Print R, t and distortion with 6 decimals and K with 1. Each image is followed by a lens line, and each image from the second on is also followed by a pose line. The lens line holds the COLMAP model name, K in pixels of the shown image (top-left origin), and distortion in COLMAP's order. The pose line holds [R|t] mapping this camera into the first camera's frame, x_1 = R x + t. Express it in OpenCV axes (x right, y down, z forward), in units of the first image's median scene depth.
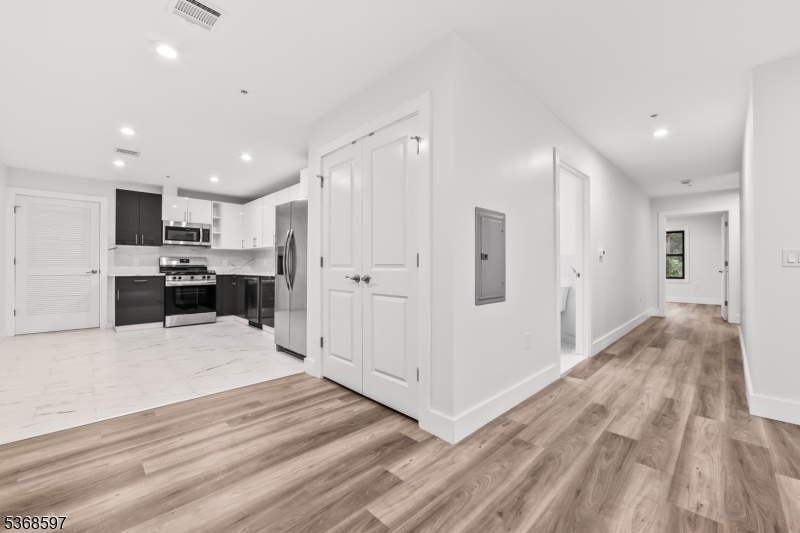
lens RADIAL K [[324.5, 0, 398.5], [0, 324.5, 264.4], [0, 0, 1]] dist [-0.002767, -0.000136]
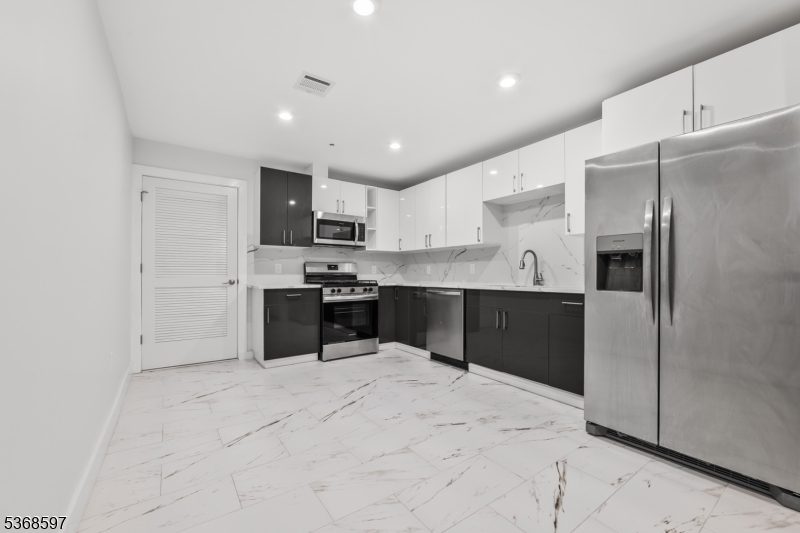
lens RADIAL K [[327.2, 0, 401.7], [0, 327.2, 270.7], [0, 0, 1]] dist [-0.000260, 0.000047]
pose [[0.989120, -0.005535, -0.147008, -0.438521], [0.004734, 0.999972, -0.005800, 0.002674], [0.147036, 0.005041, 0.989118, 0.315826]]
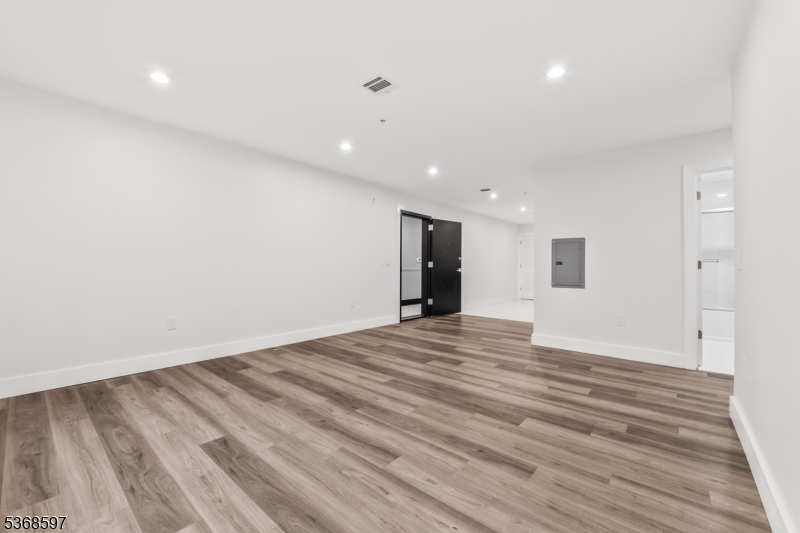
lens RADIAL K [[324.5, 0, 398.5], [0, 324.5, 264.4], [0, 0, 1]] dist [-0.002767, -0.000136]
pose [[0.089726, -0.005349, -0.995952, 0.883197], [0.002066, 0.999984, -0.005185, -0.003404], [0.995964, -0.001593, 0.089736, -0.058734]]
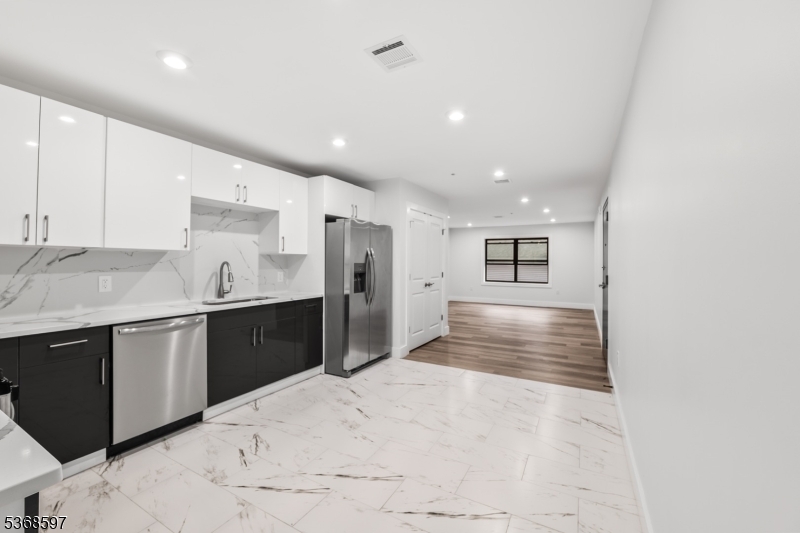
lens RADIAL K [[324.5, 0, 398.5], [0, 324.5, 264.4], [0, 0, 1]] dist [-0.002767, -0.000136]
pose [[-0.283814, -0.006821, 0.958855, -0.947572], [-0.012767, 0.999913, 0.003335, -0.040291], [-0.958794, -0.011295, -0.283877, 0.835404]]
